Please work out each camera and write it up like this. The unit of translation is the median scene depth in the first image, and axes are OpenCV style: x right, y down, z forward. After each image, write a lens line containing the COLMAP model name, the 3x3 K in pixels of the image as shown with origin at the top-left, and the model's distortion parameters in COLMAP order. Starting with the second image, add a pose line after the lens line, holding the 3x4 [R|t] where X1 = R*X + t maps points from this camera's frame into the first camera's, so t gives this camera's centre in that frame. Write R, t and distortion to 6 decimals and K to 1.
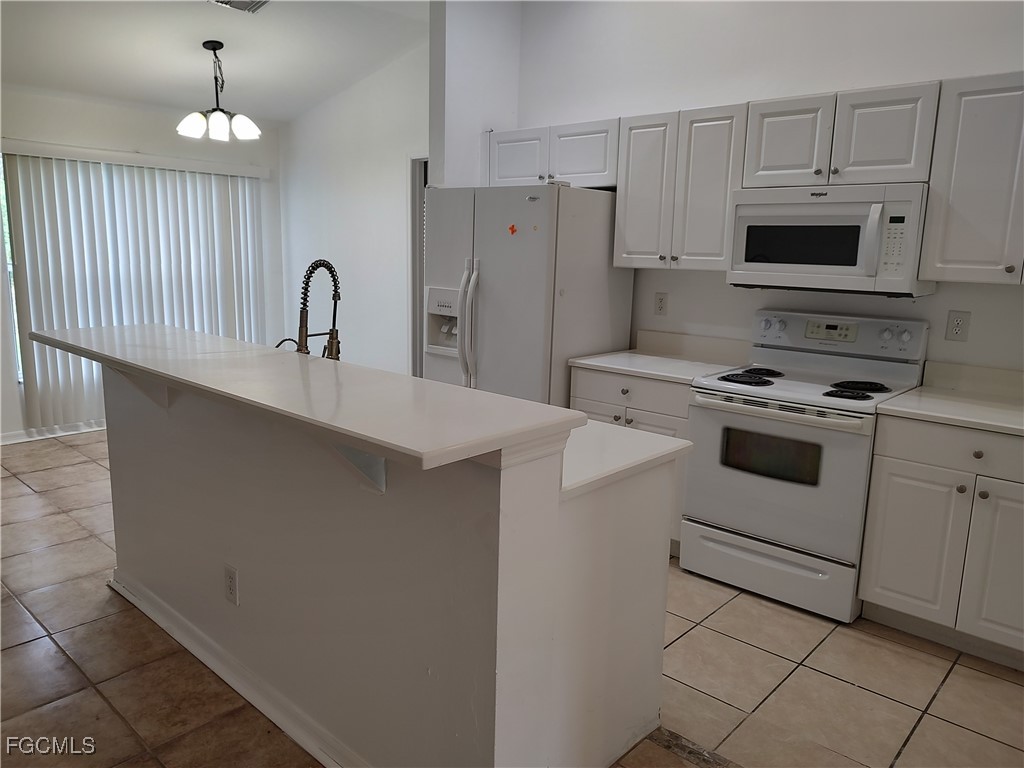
lens RADIAL K [[730.5, 0, 515.3], [0, 730.5, 386.7], [0, 0, 1]] dist [0.023813, -0.019100]
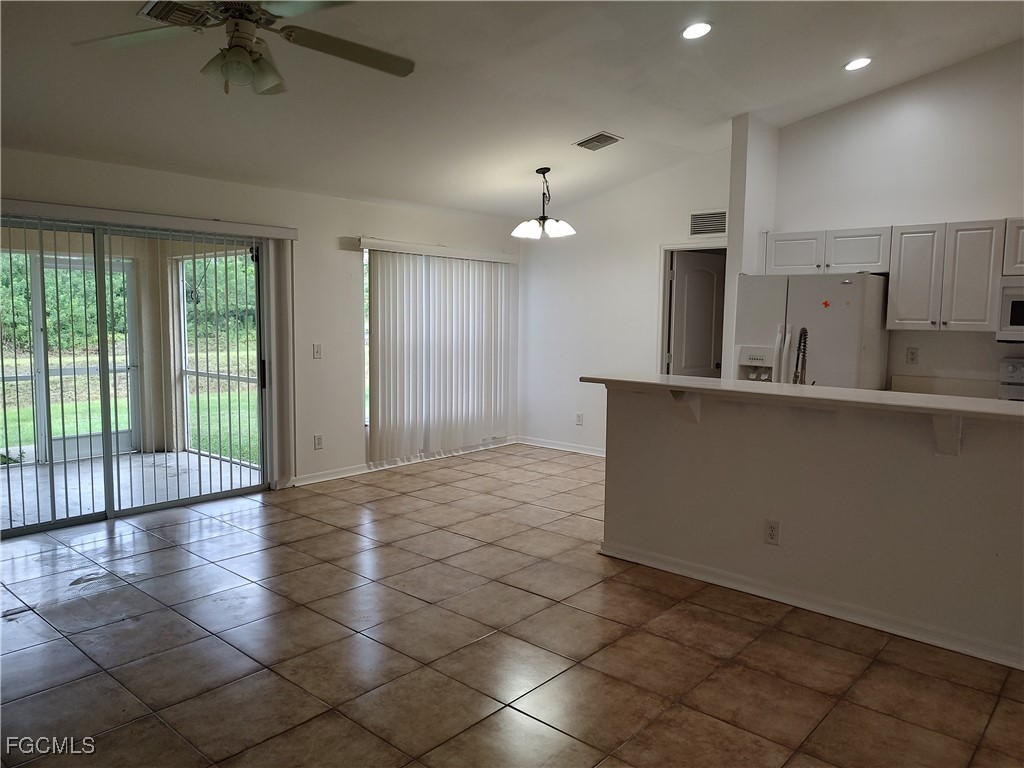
lens RADIAL K [[730.5, 0, 509.3], [0, 730.5, 384.6], [0, 0, 1]] dist [0.023813, -0.019100]
pose [[0.999541, -0.012674, 0.027503, -0.622611], [0.015063, 0.995963, -0.088487, 0.053135], [-0.026270, 0.088861, 0.995698, -0.361958]]
